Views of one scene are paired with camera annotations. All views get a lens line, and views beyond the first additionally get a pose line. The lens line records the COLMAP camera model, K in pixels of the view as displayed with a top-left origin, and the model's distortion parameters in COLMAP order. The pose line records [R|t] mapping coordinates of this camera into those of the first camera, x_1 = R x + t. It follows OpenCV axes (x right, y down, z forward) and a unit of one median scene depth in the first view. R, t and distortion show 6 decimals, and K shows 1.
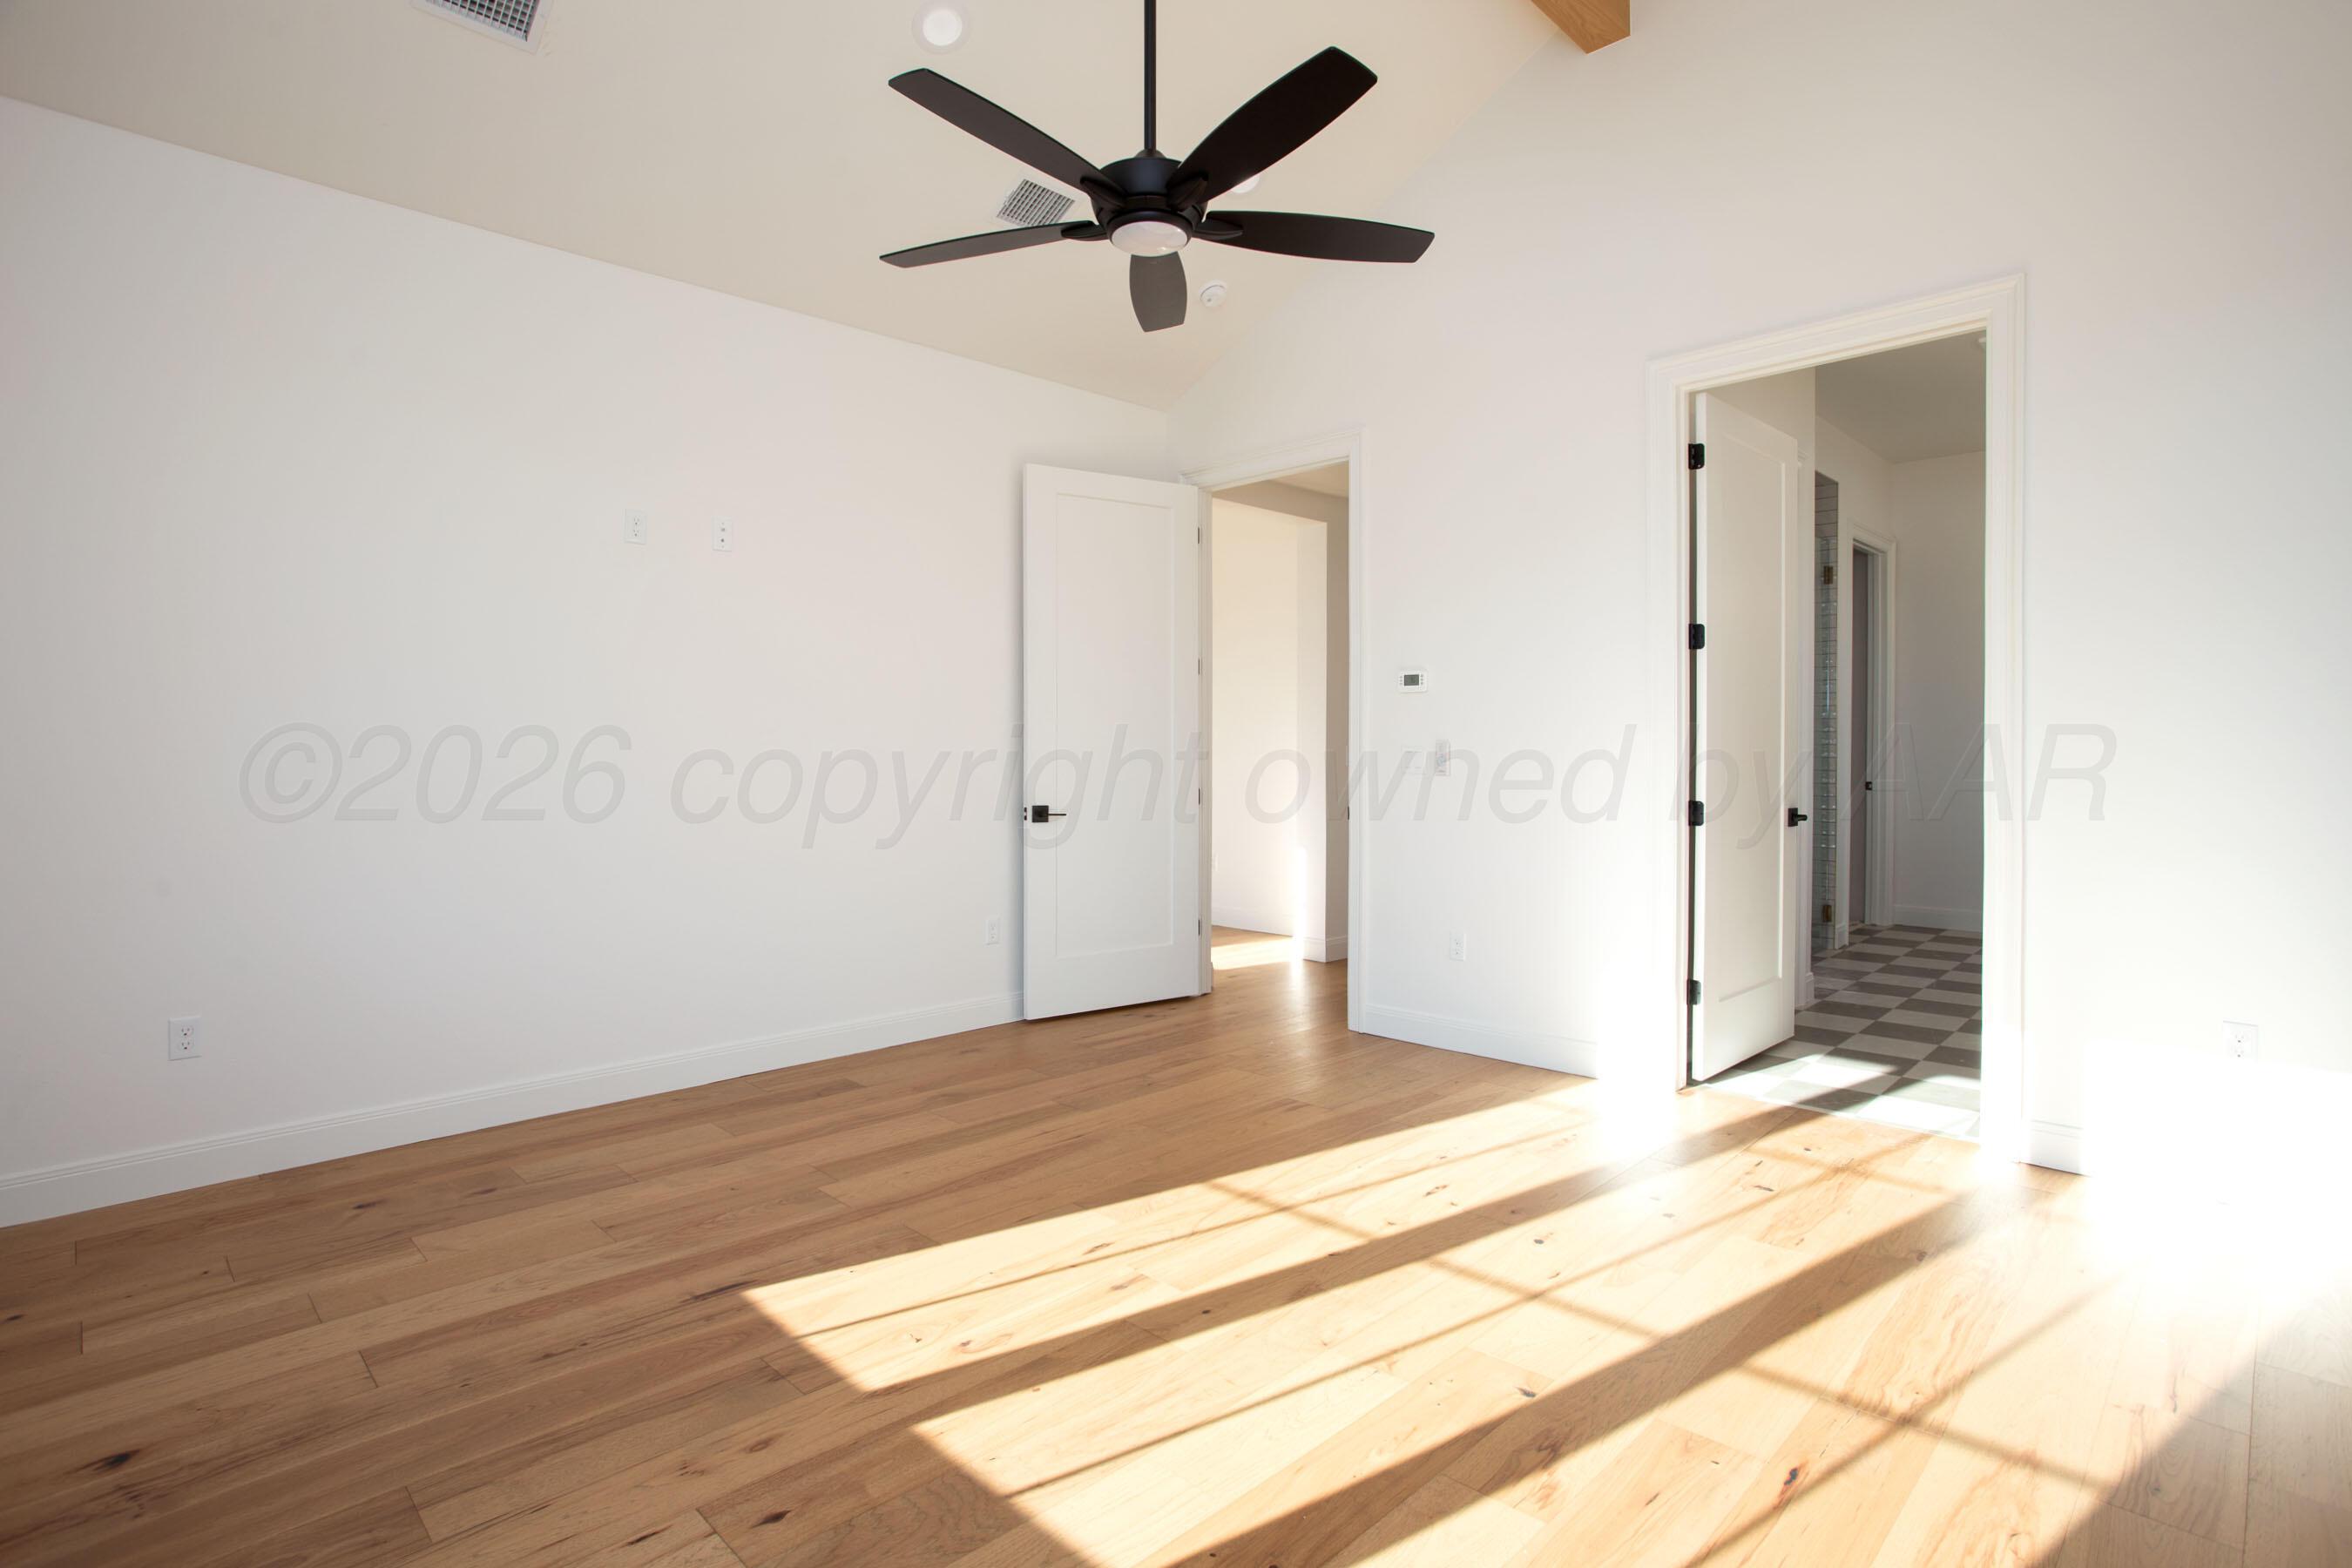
lens RADIAL K [[1160.2, 0, 1179.4], [0, 1160.2, 782.6], [0, 0, 1]] dist [-0.063298, -0.000010]
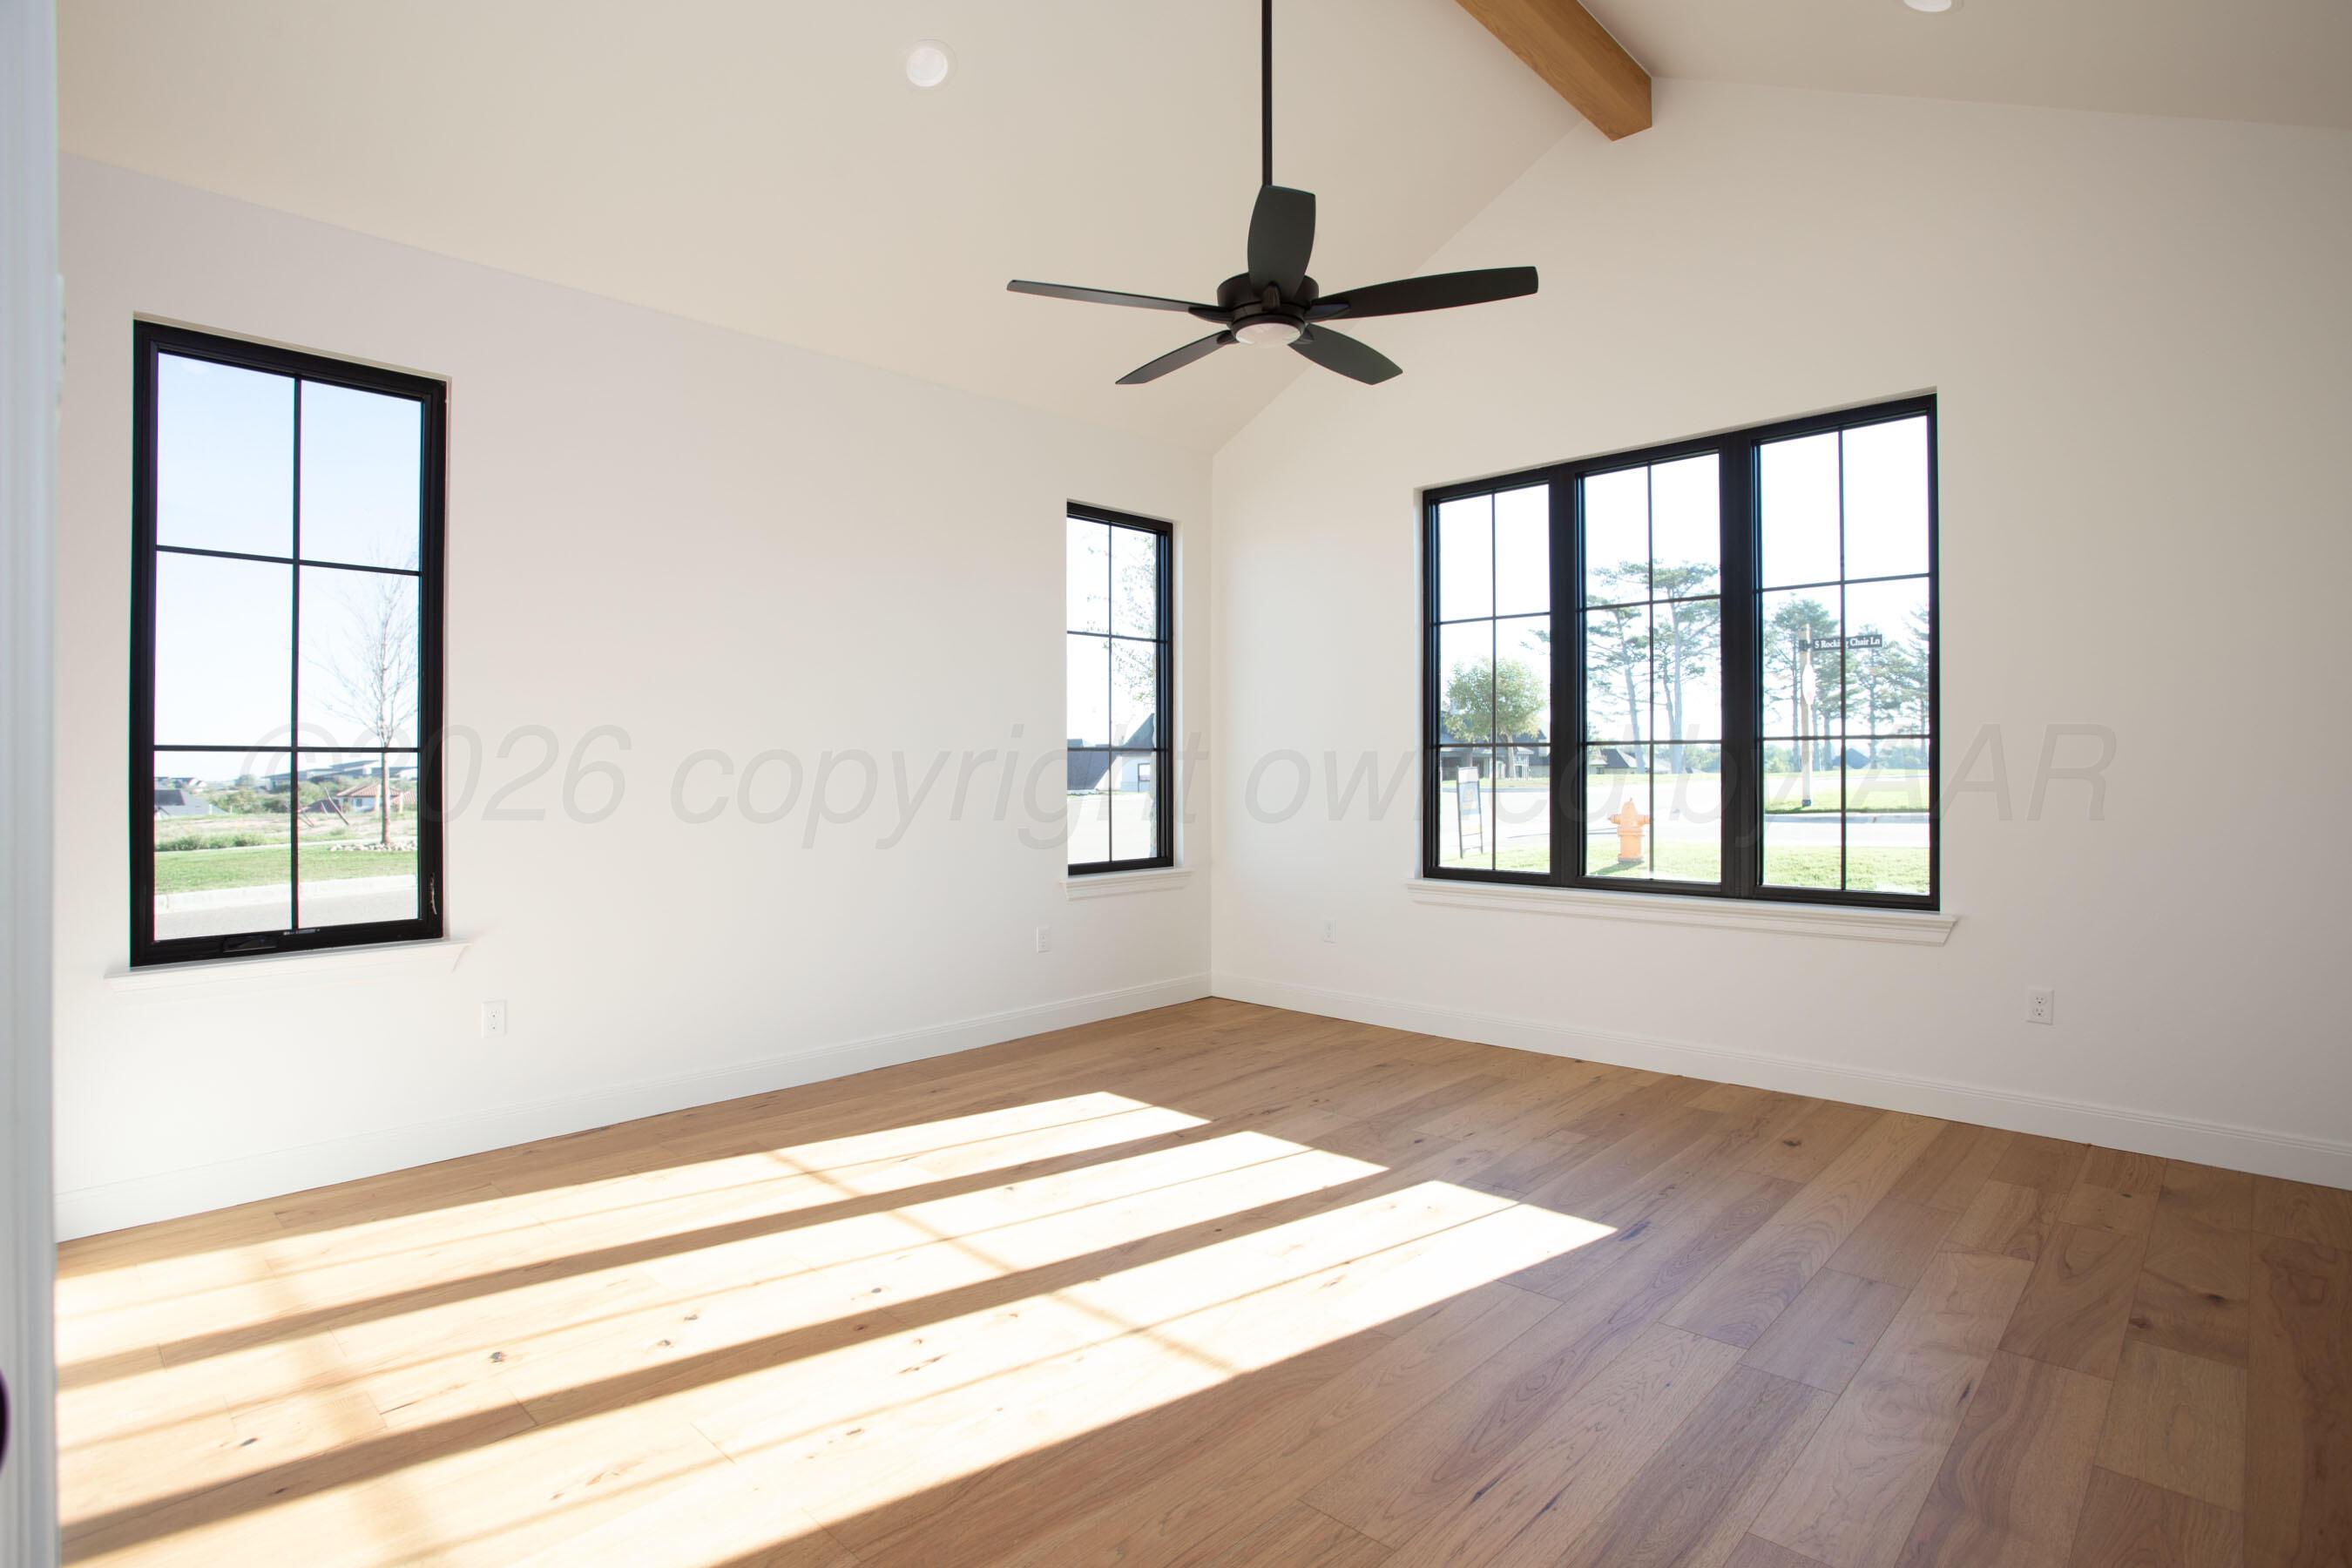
lens RADIAL K [[1160.2, 0, 1179.4], [0, 1160.2, 782.6], [0, 0, 1]] dist [-0.063298, -0.000010]
pose [[-0.999722, 0.015533, -0.017730, 0.078095], [0.014978, 0.999406, 0.031029, -0.057254], [0.018201, 0.030755, -0.999361, 2.156574]]
